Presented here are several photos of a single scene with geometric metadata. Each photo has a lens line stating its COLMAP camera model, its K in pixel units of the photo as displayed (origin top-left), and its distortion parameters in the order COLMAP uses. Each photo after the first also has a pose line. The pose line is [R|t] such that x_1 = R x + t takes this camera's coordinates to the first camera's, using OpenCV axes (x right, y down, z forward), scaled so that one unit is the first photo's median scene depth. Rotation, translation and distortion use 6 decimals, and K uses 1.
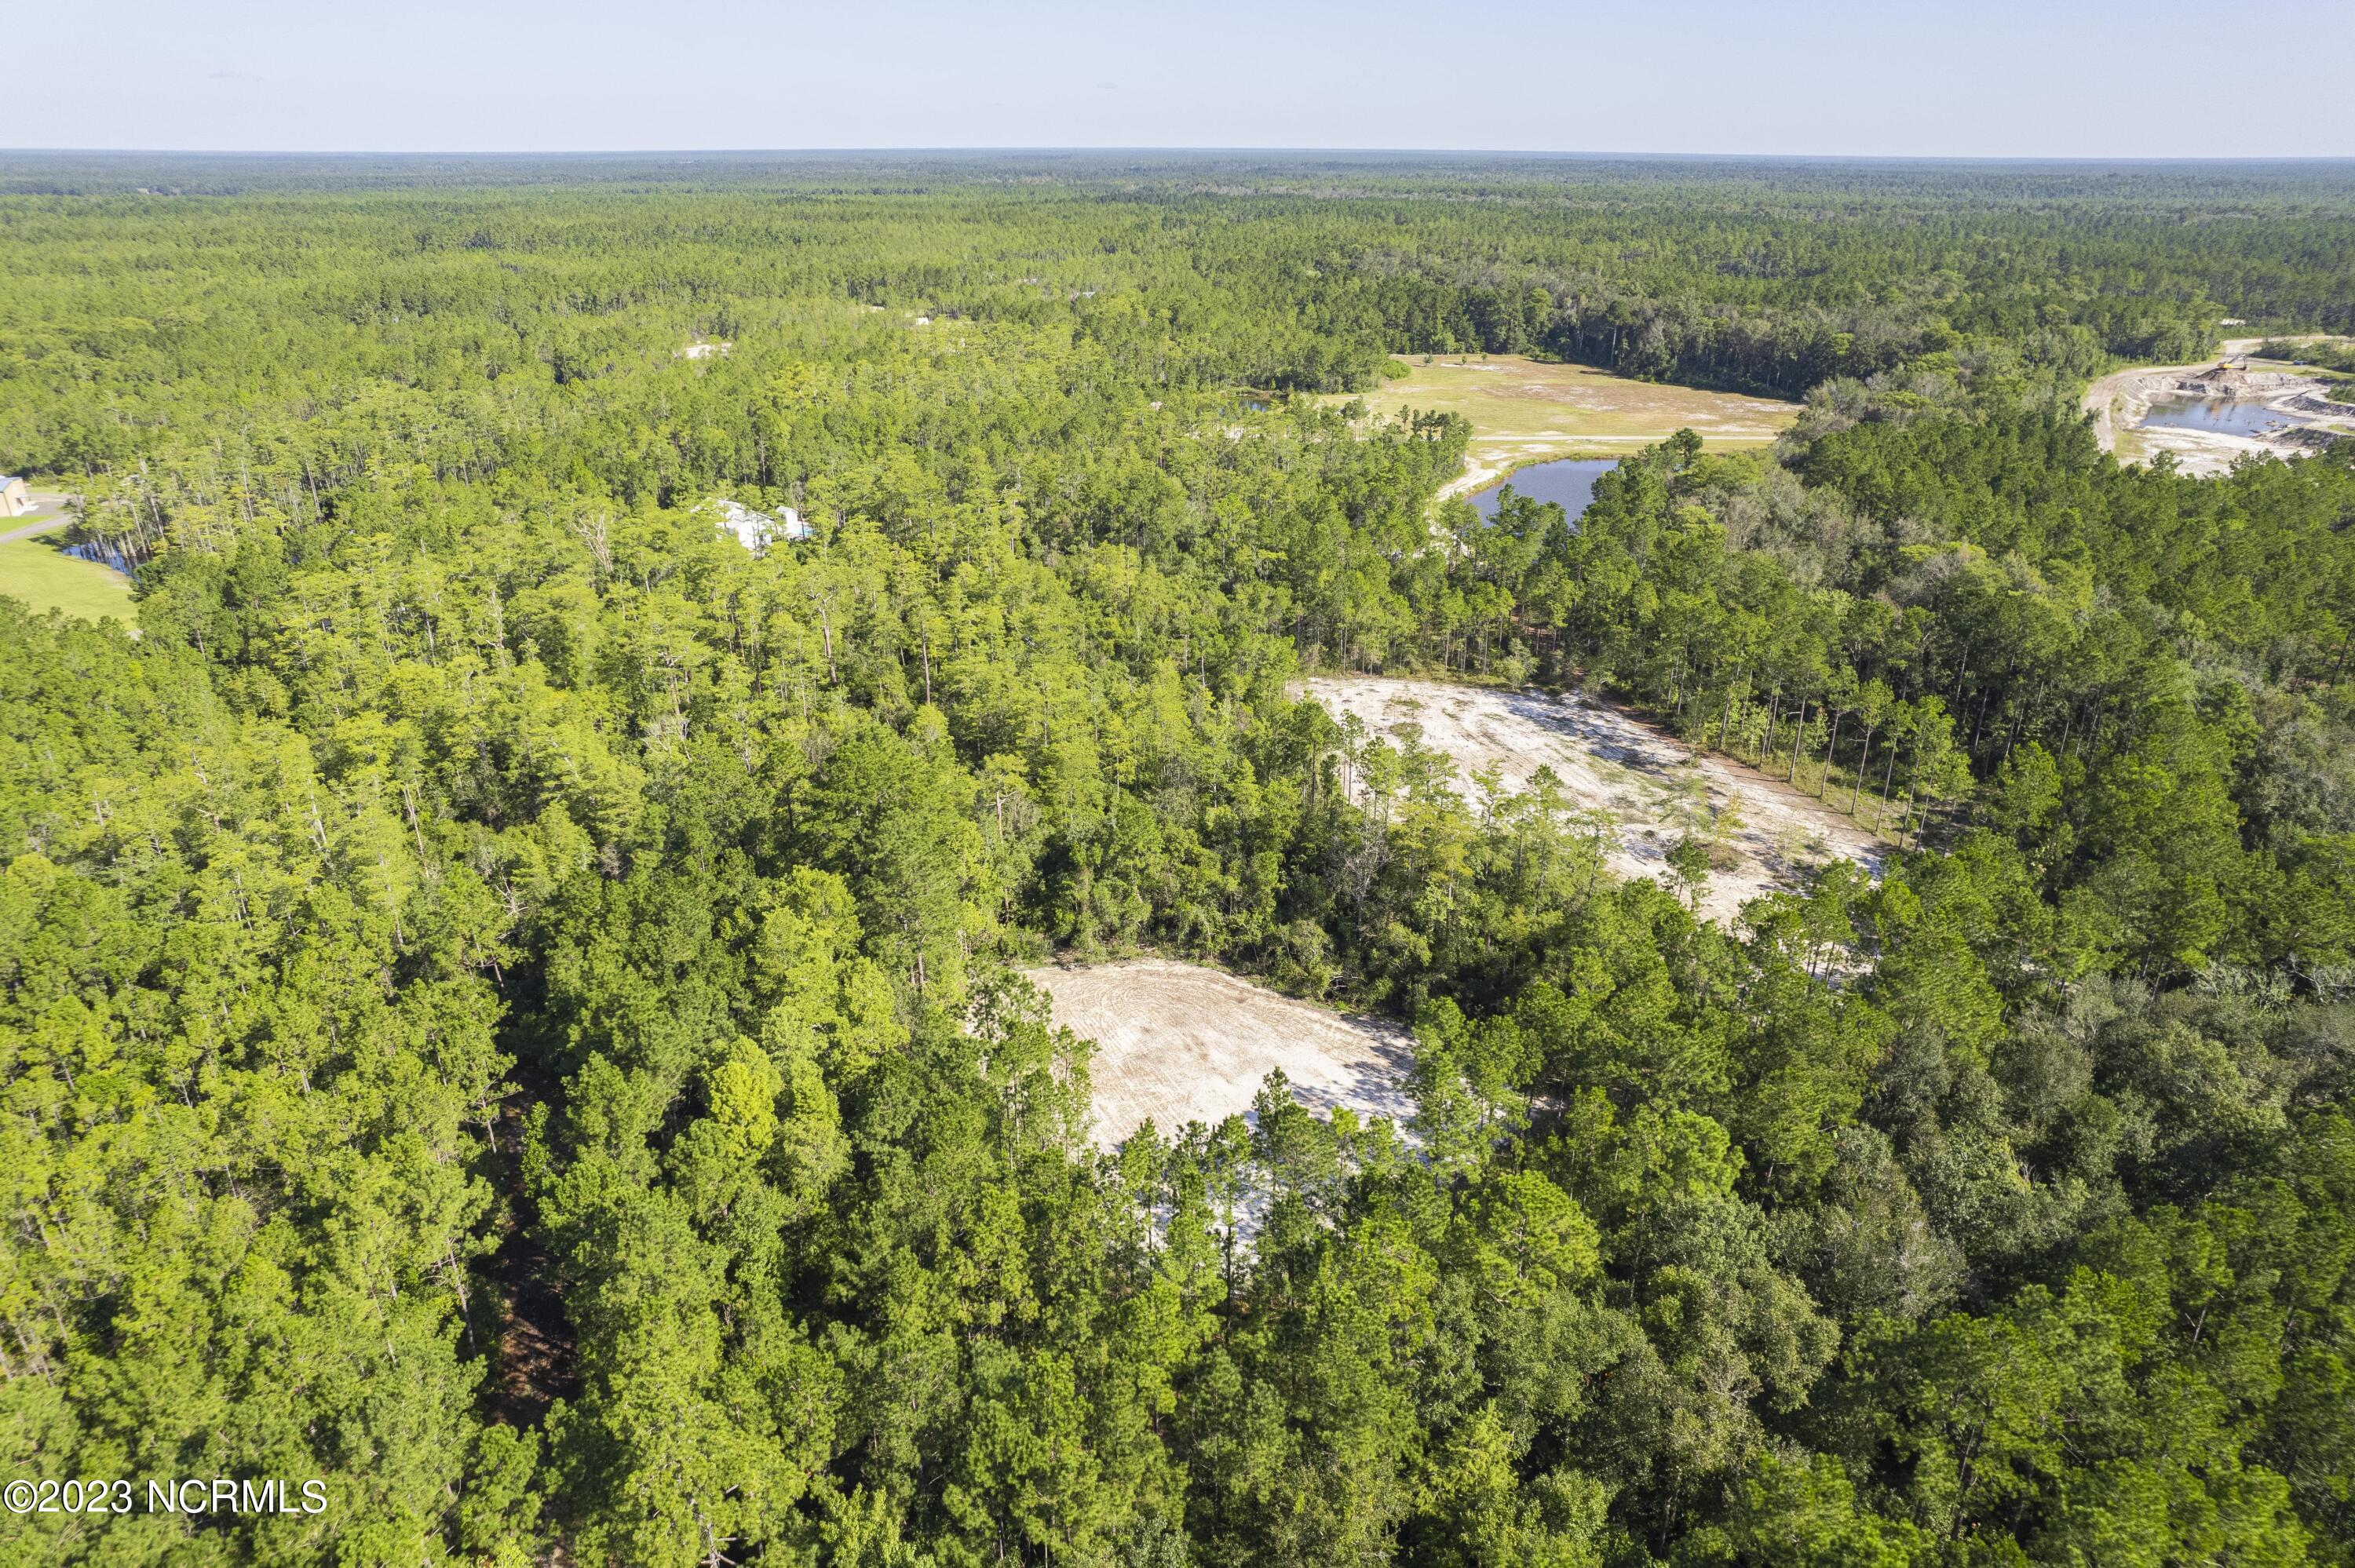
lens RADIAL K [[1508.9, 0, 1184.6], [0, 1508.9, 793.7], [0, 0, 1]] dist [-0.080162, 0.071603]
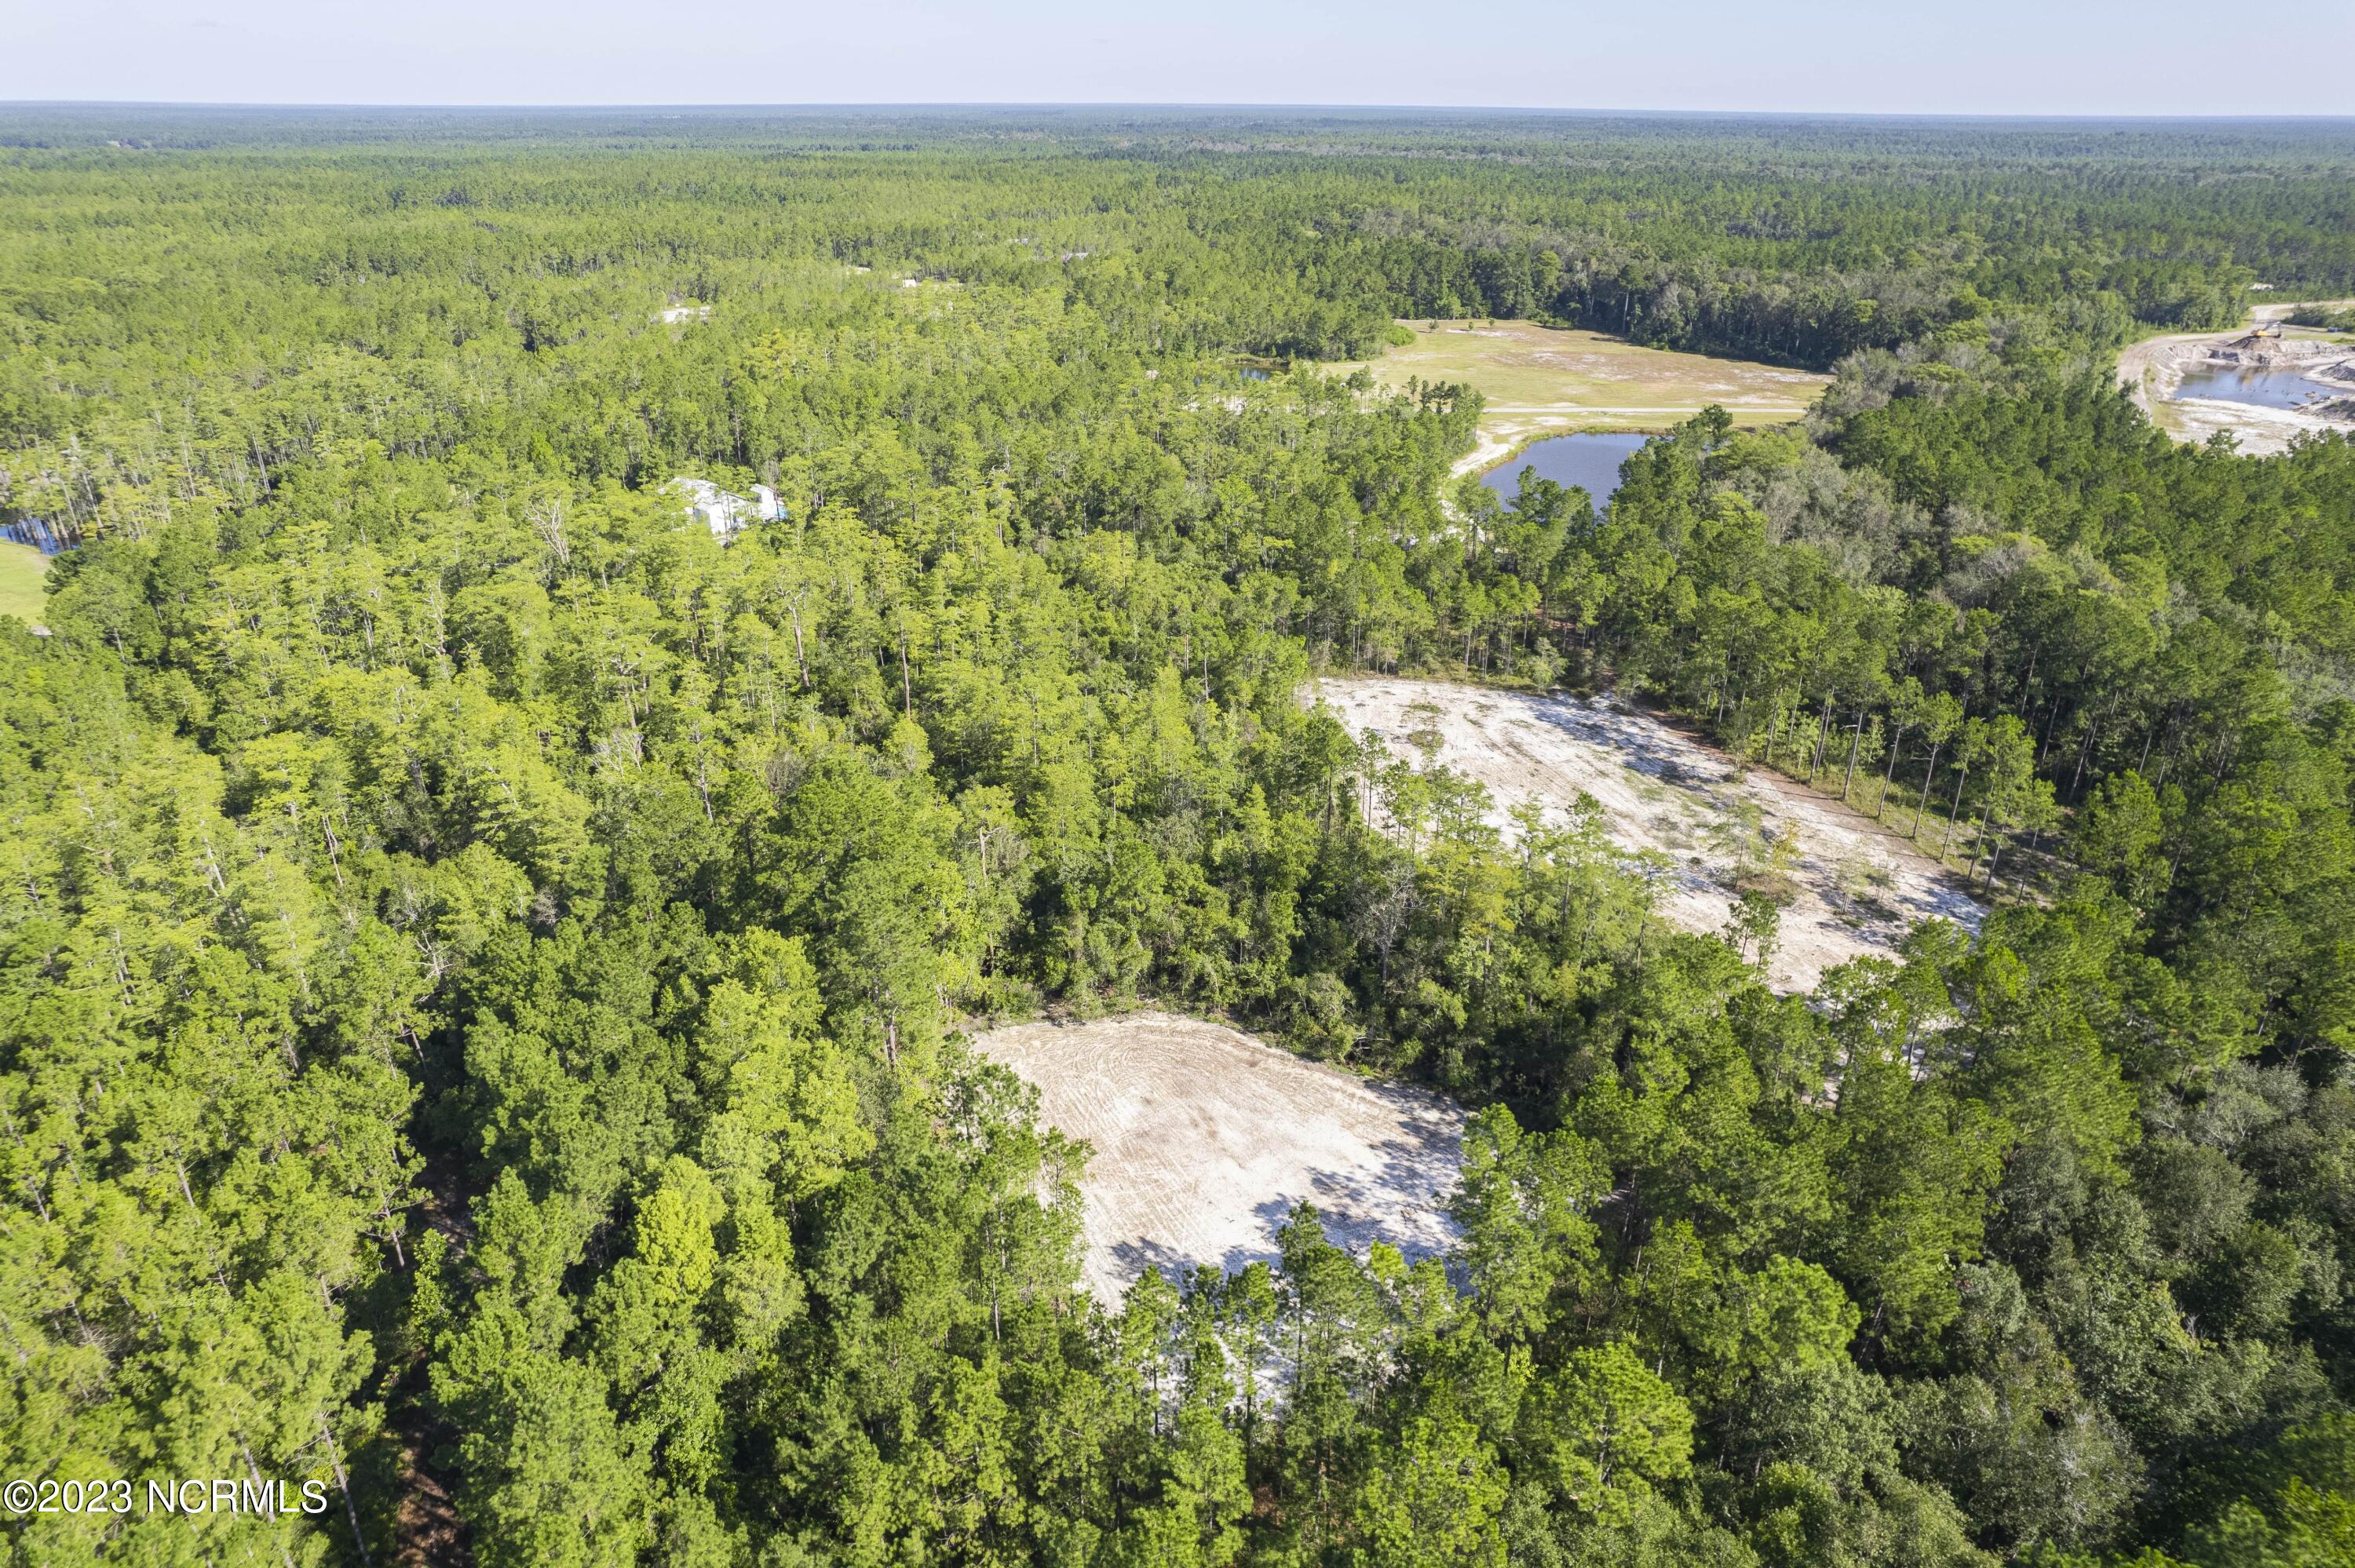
lens RADIAL K [[1508.9, 0, 1184.6], [0, 1508.9, 793.7], [0, 0, 1]] dist [-0.080162, 0.071603]
pose [[0.999990, 0.000698, 0.004520, -0.005175], [-0.000812, 0.999681, 0.025243, -0.032599], [-0.004501, -0.025246, 0.999671, 0.077441]]
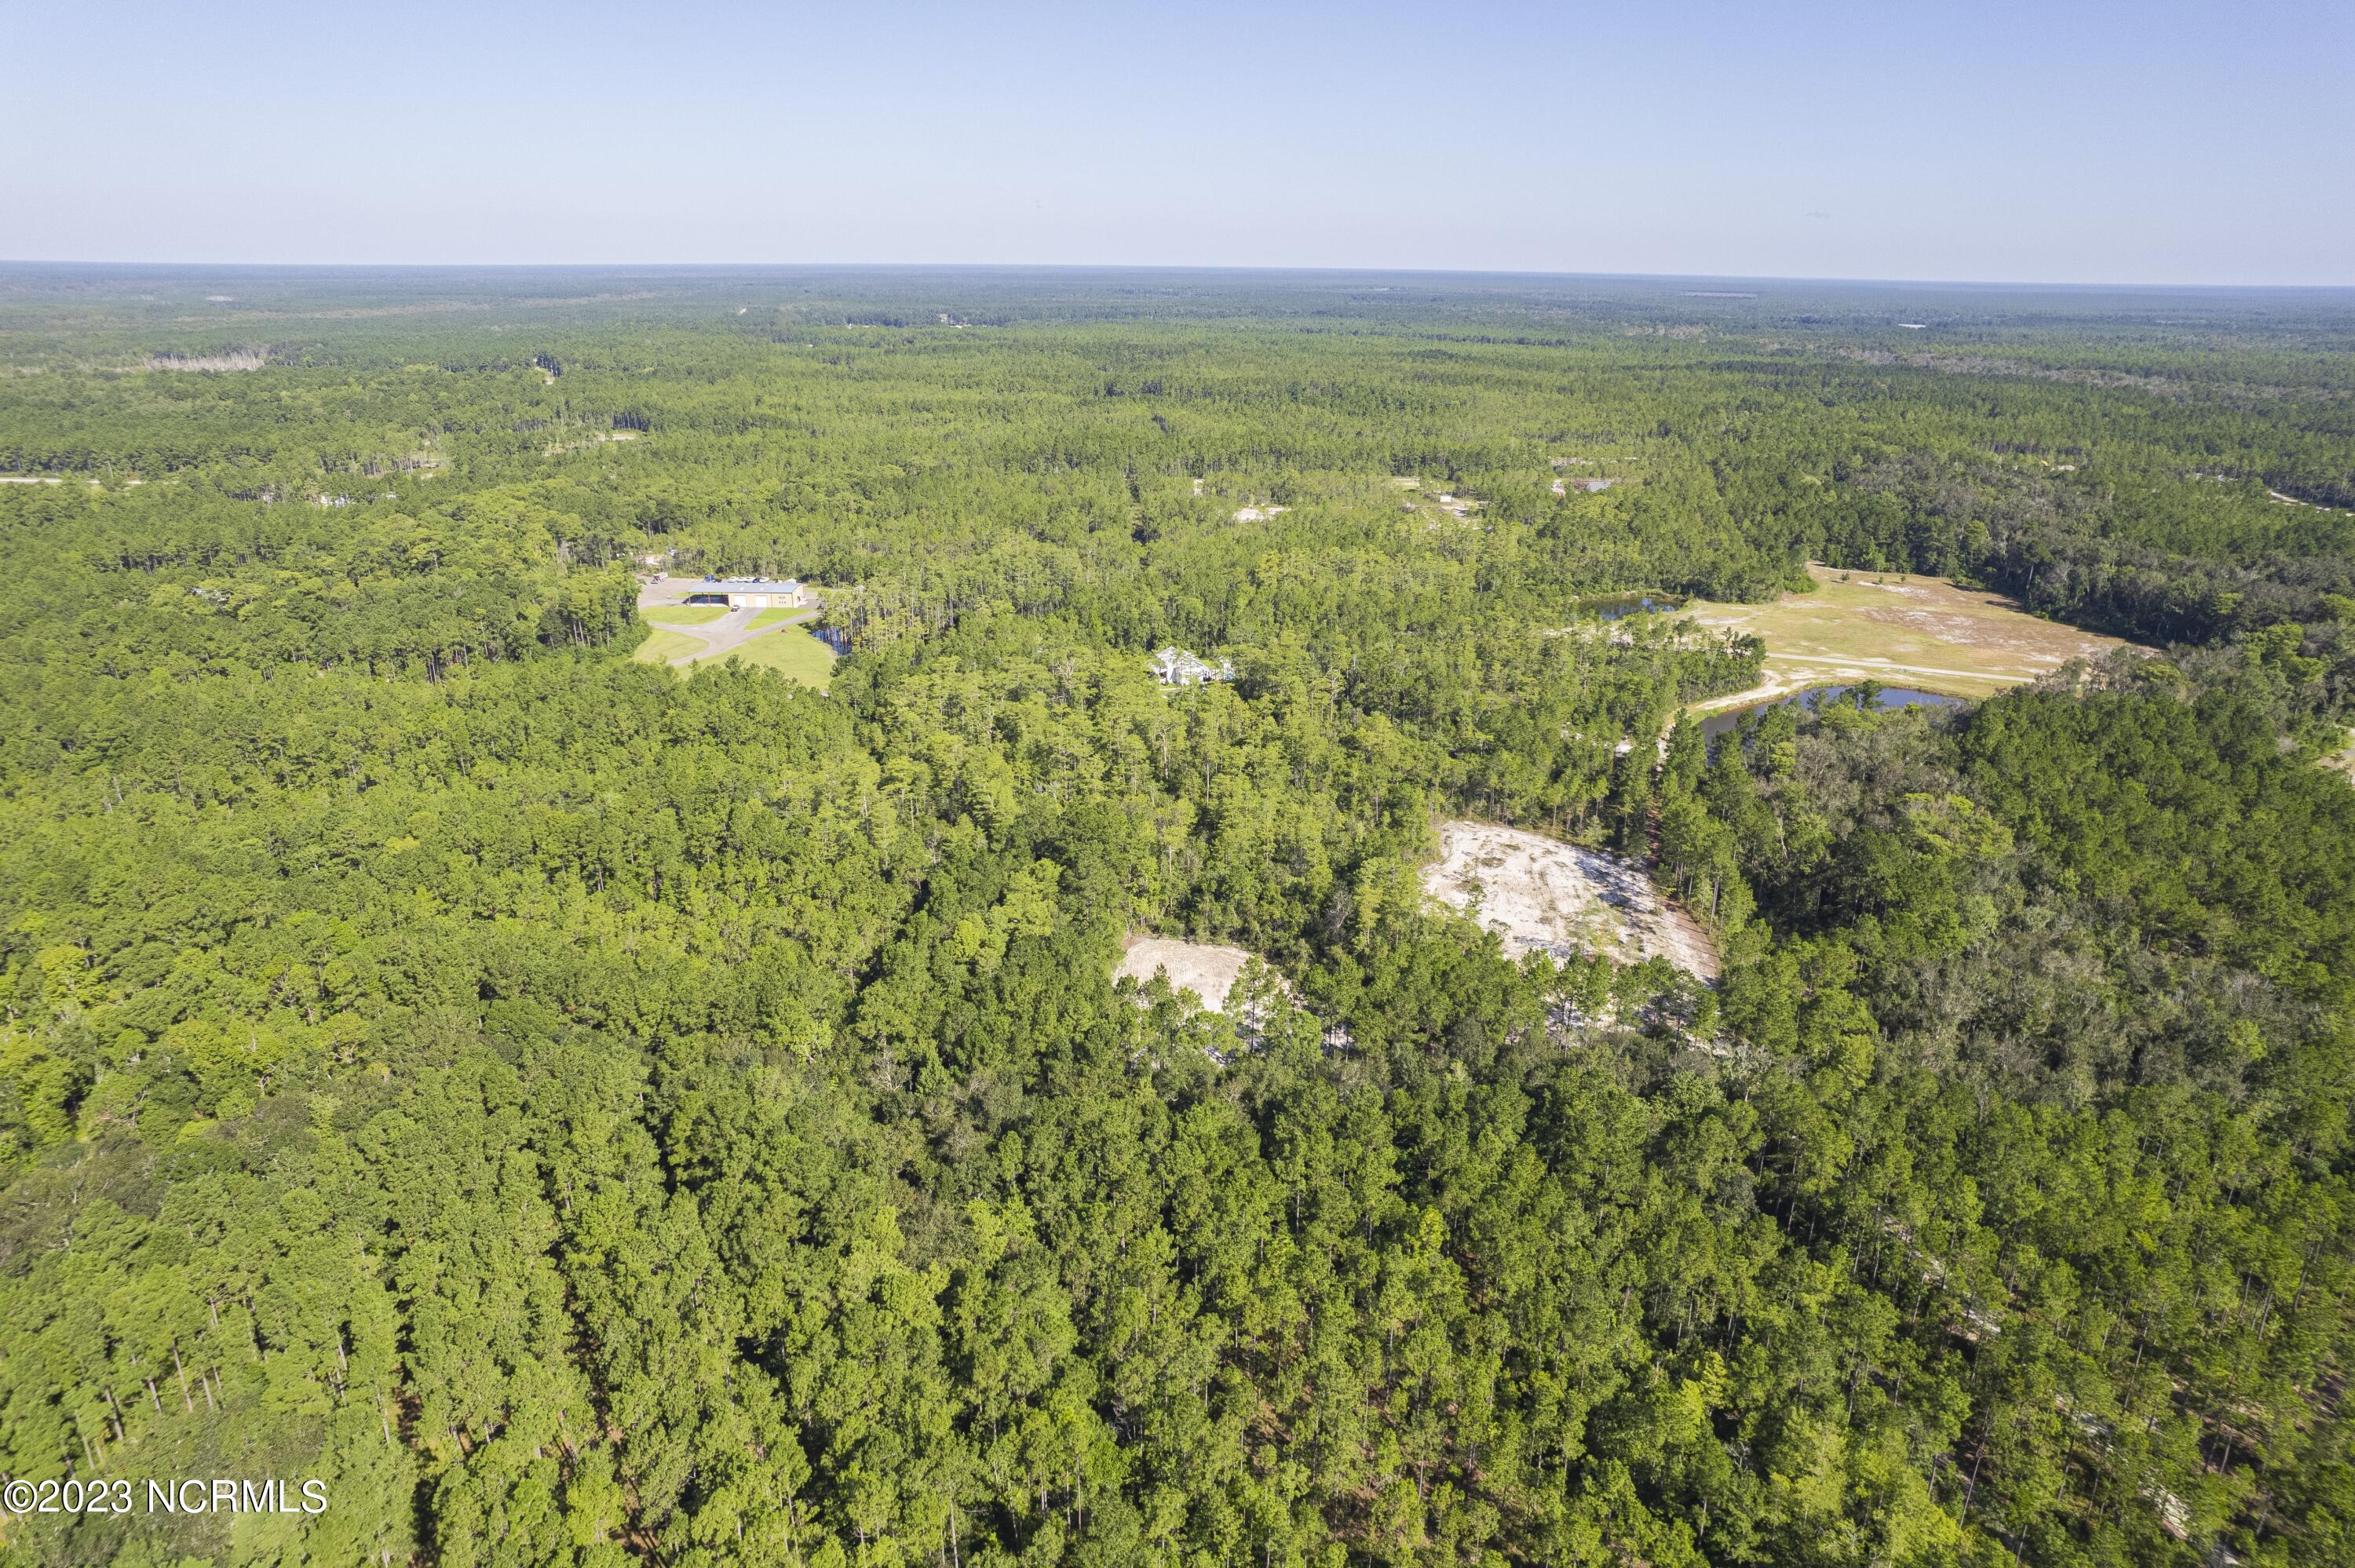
lens RADIAL K [[1508.9, 0, 1184.6], [0, 1508.9, 793.7], [0, 0, 1]] dist [-0.080162, 0.071603]
pose [[0.907090, 0.148934, -0.393708, 0.471778], [-0.176578, 0.983674, -0.034722, -0.002031], [0.382109, 0.101016, 0.918580, -0.565785]]
